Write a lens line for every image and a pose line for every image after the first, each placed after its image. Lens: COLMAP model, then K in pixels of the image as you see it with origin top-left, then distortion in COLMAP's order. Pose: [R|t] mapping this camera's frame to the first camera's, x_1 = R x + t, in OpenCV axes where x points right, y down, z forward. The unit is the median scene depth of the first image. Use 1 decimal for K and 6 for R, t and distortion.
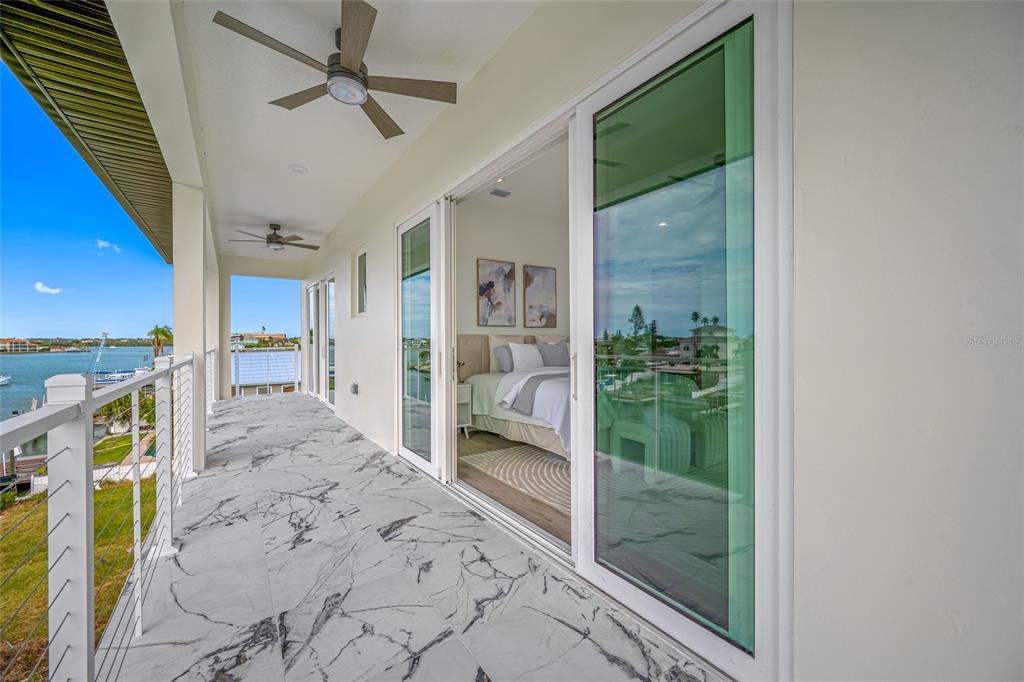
lens RADIAL K [[404.5, 0, 512.8], [0, 404.5, 343.0], [0, 0, 1]] dist [-0.001627, -0.000442]
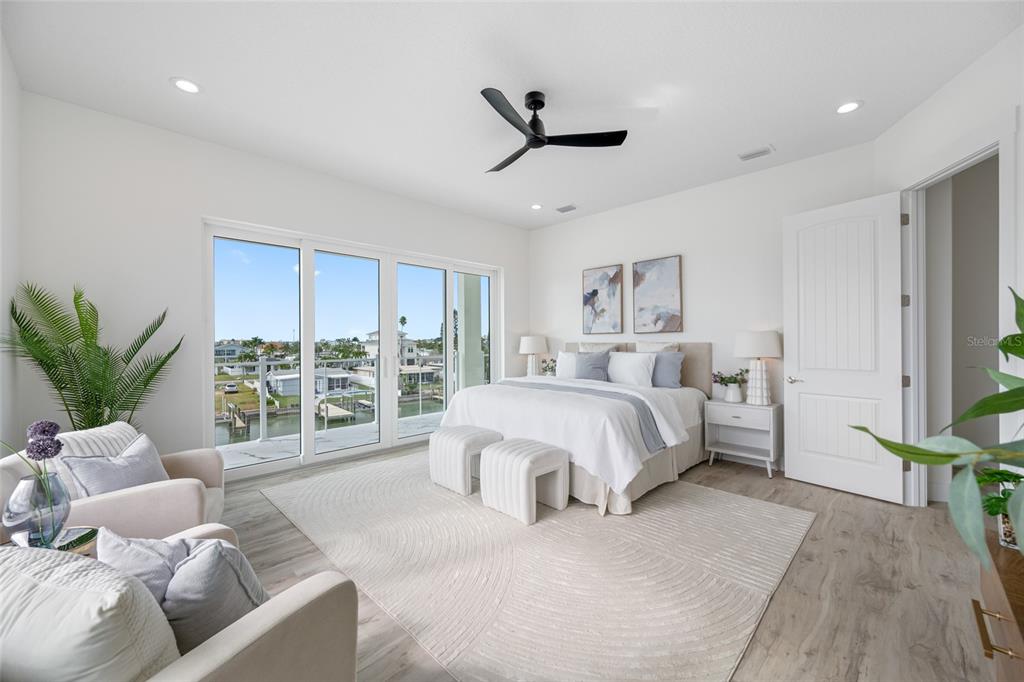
lens RADIAL K [[404.5, 0, 511.9], [0, 404.5, 340.2], [0, 0, 1]] dist [-0.001627, -0.000442]
pose [[0.181507, -0.002469, -0.983387, 0.878514], [0.001037, 0.999997, -0.002319, -0.023314], [0.983389, -0.000599, 0.181509, 0.601861]]
